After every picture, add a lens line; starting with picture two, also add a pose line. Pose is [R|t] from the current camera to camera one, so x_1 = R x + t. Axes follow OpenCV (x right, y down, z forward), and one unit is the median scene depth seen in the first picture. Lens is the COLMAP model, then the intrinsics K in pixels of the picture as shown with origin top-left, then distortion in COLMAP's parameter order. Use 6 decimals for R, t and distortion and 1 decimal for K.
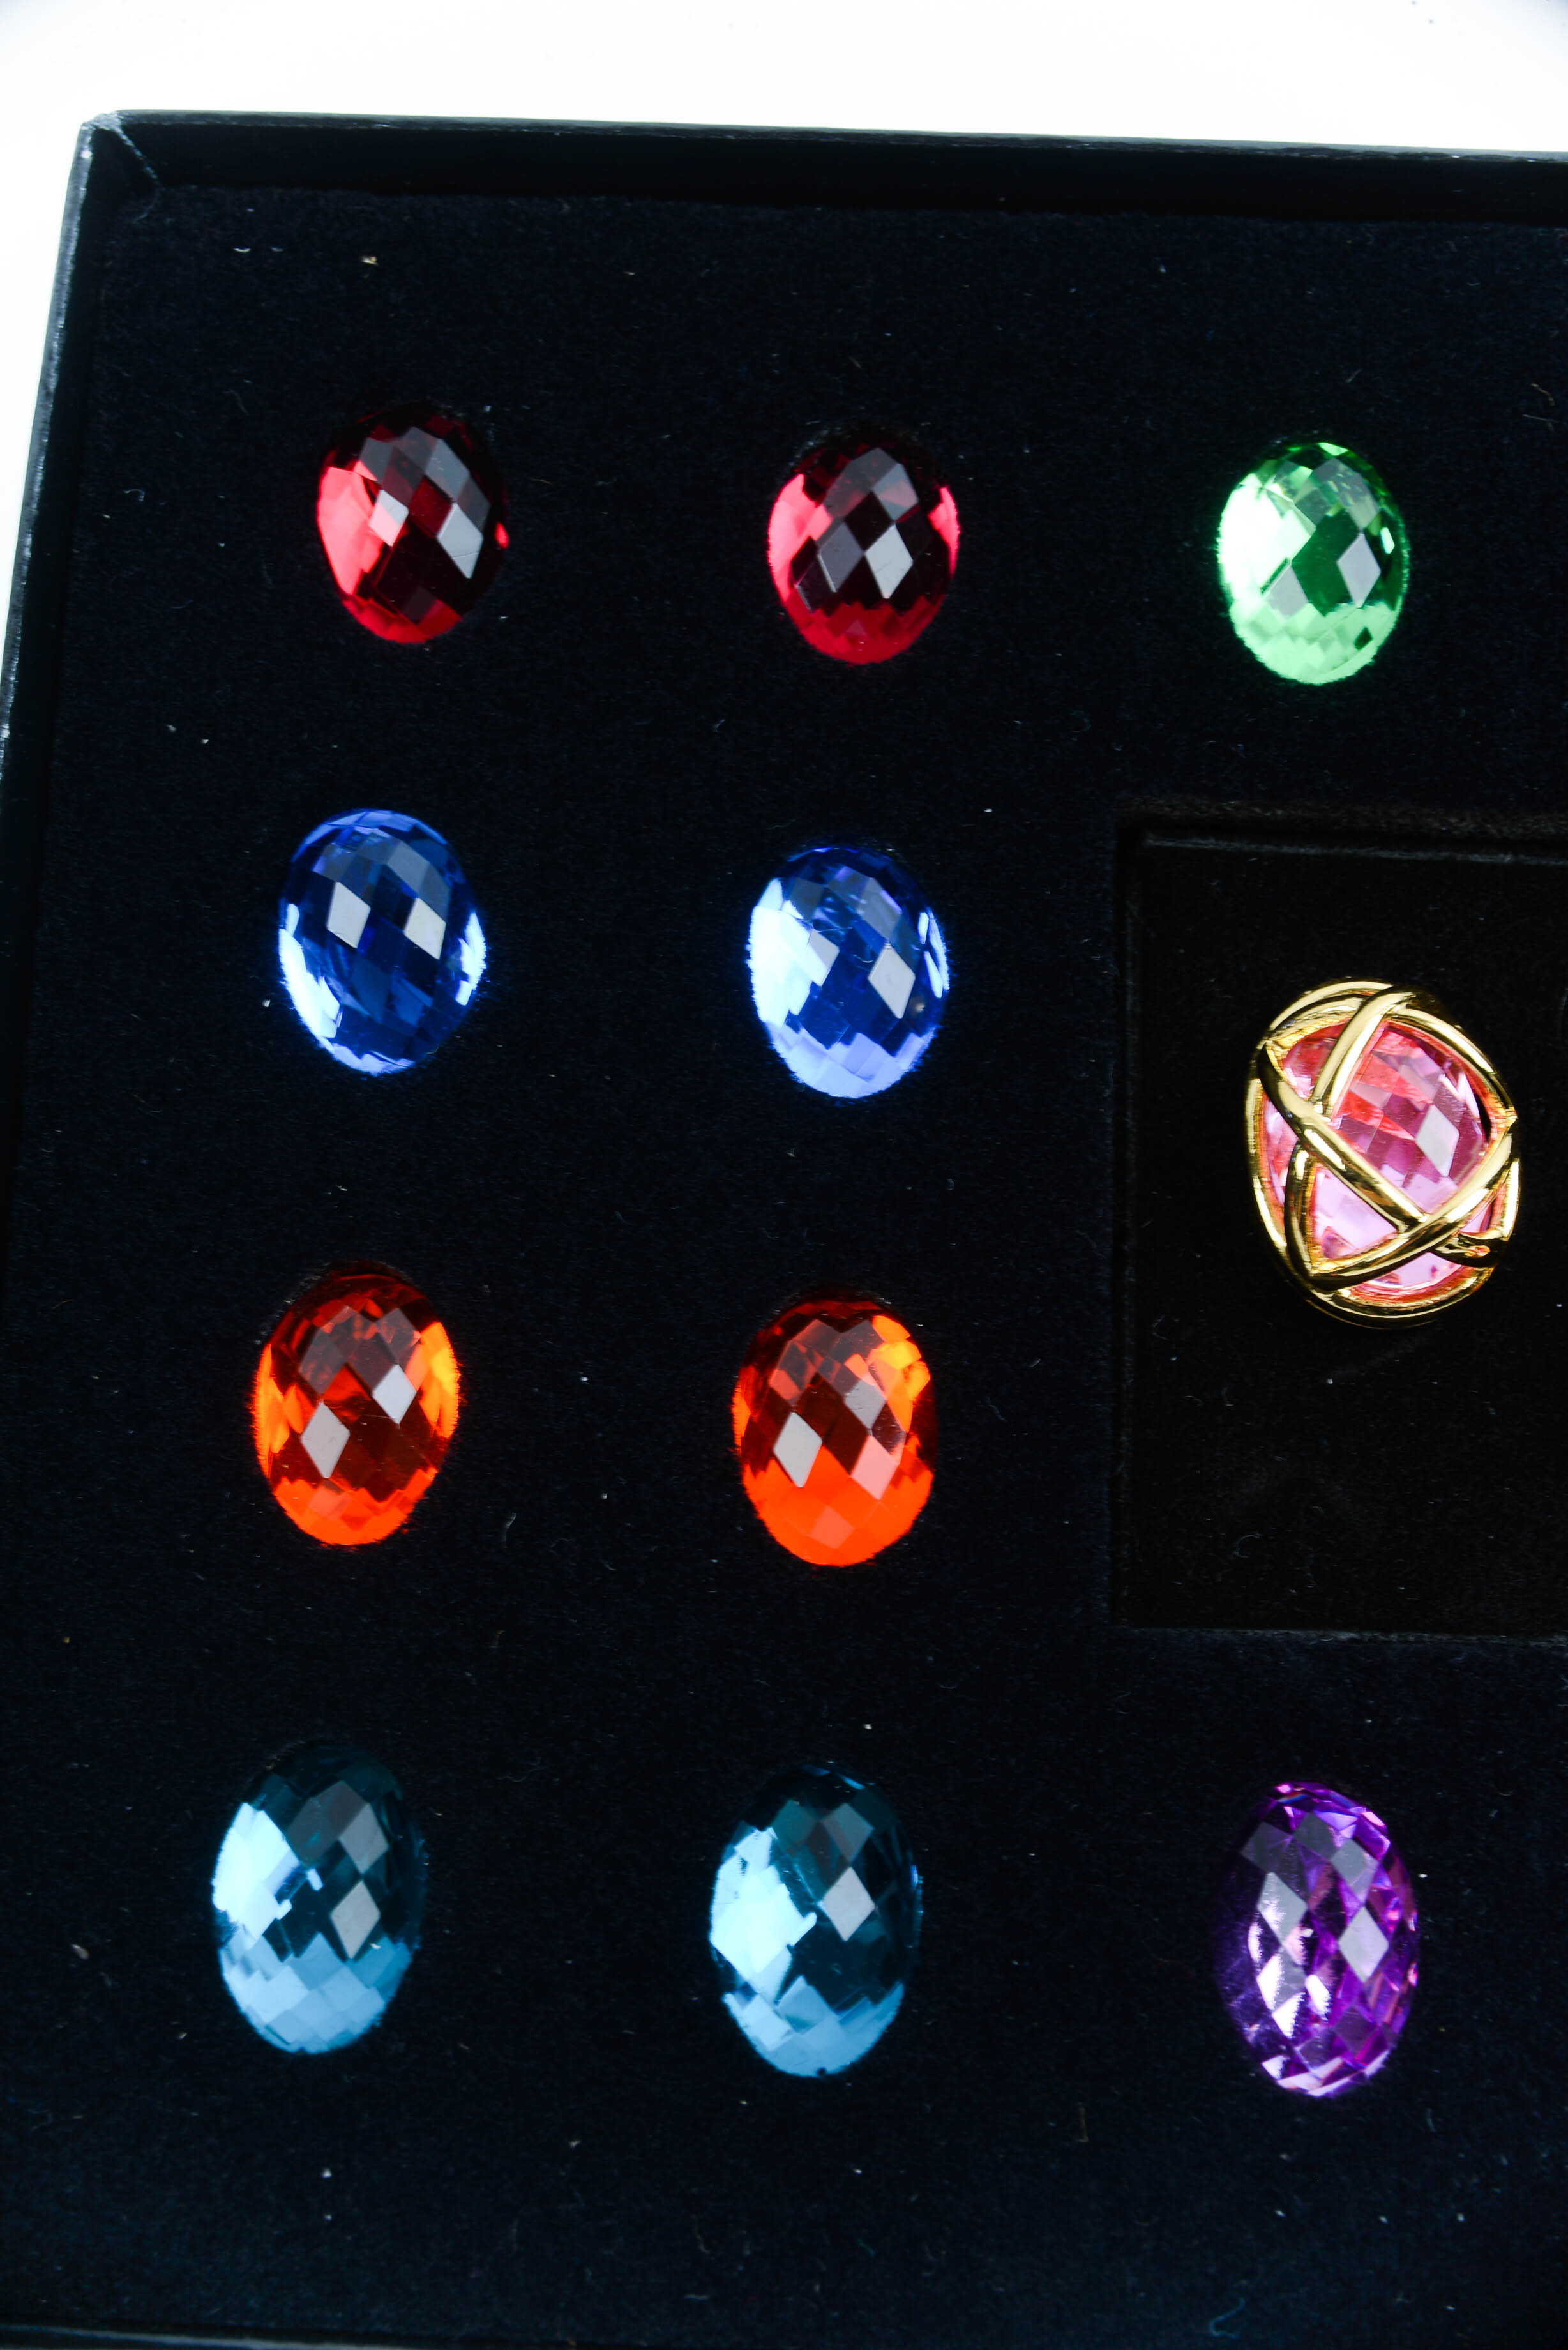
lens RADIAL K [[3615.8, 0, 770.1], [0, 3615.8, 1170.6], [0, 0, 1]] dist [0.026510, 0.000000]
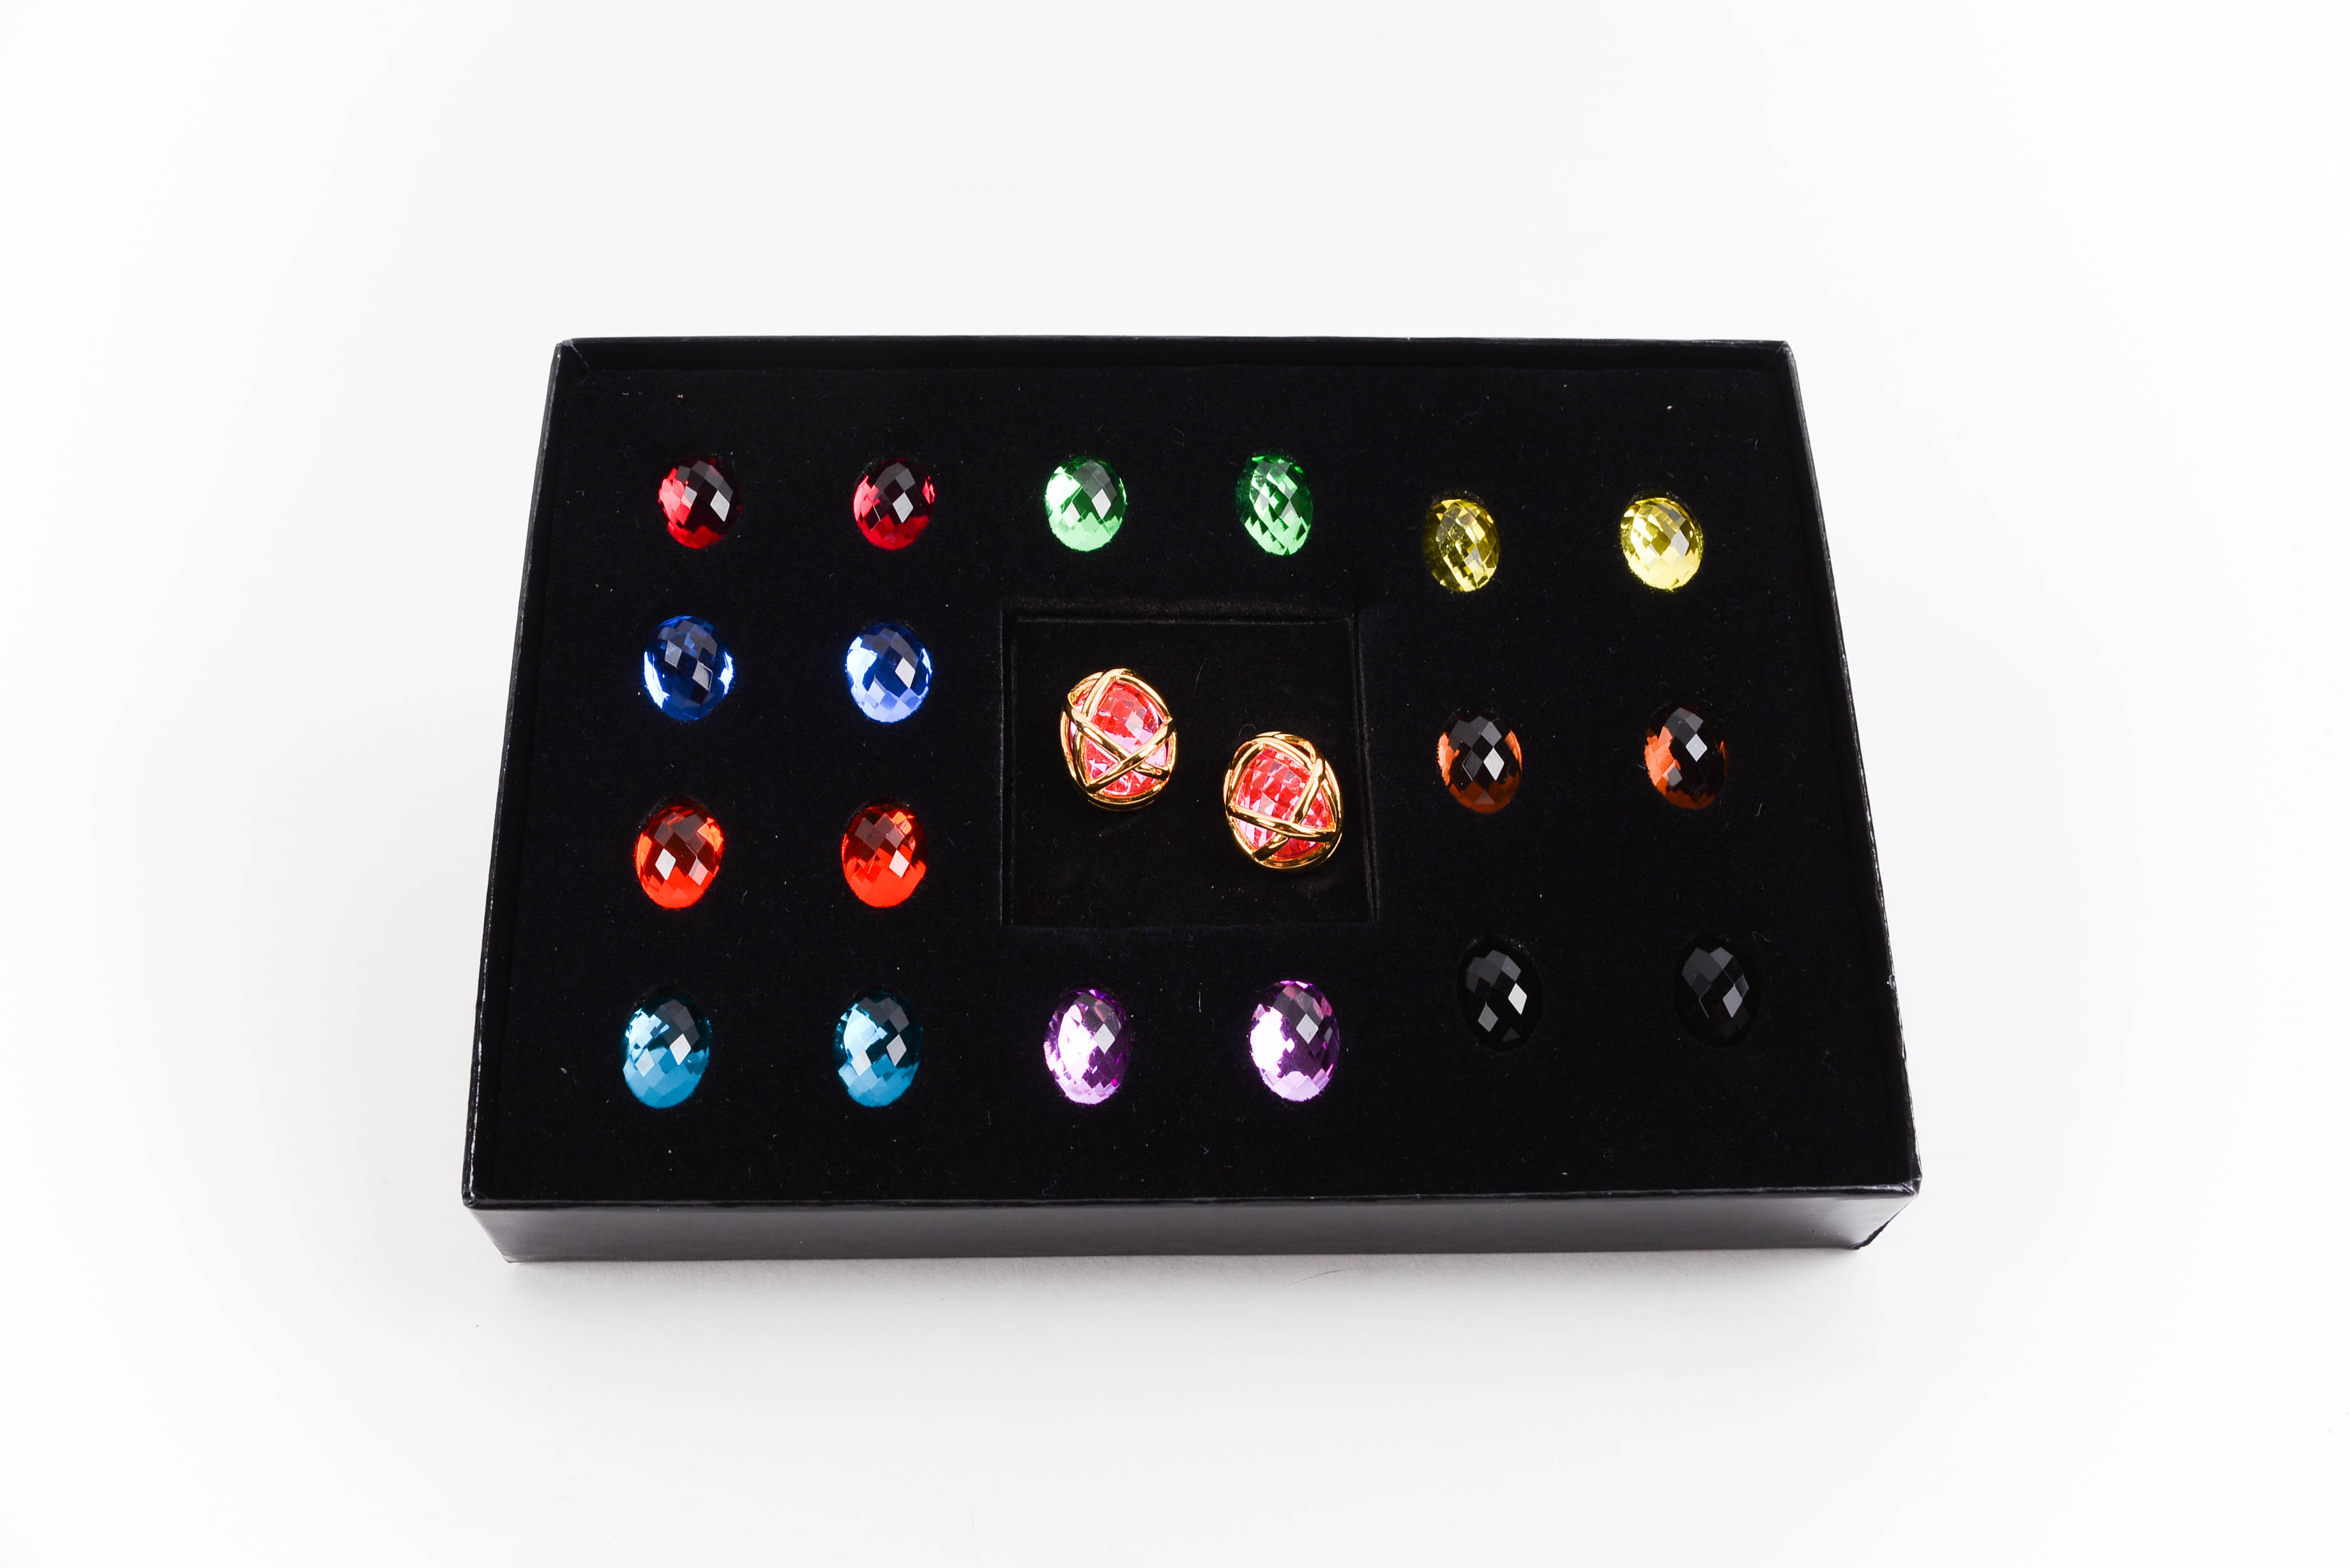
lens RADIAL K [[2619.5, 0, 1174.4], [0, 2619.5, 768.7], [0, 0, 1]] dist [-0.014549, 0.000000]
pose [[0.997765, -0.040952, 0.052805, 0.112414], [0.049594, 0.983421, -0.174425, 0.306114], [-0.044786, 0.176653, 0.983254, -0.656645]]
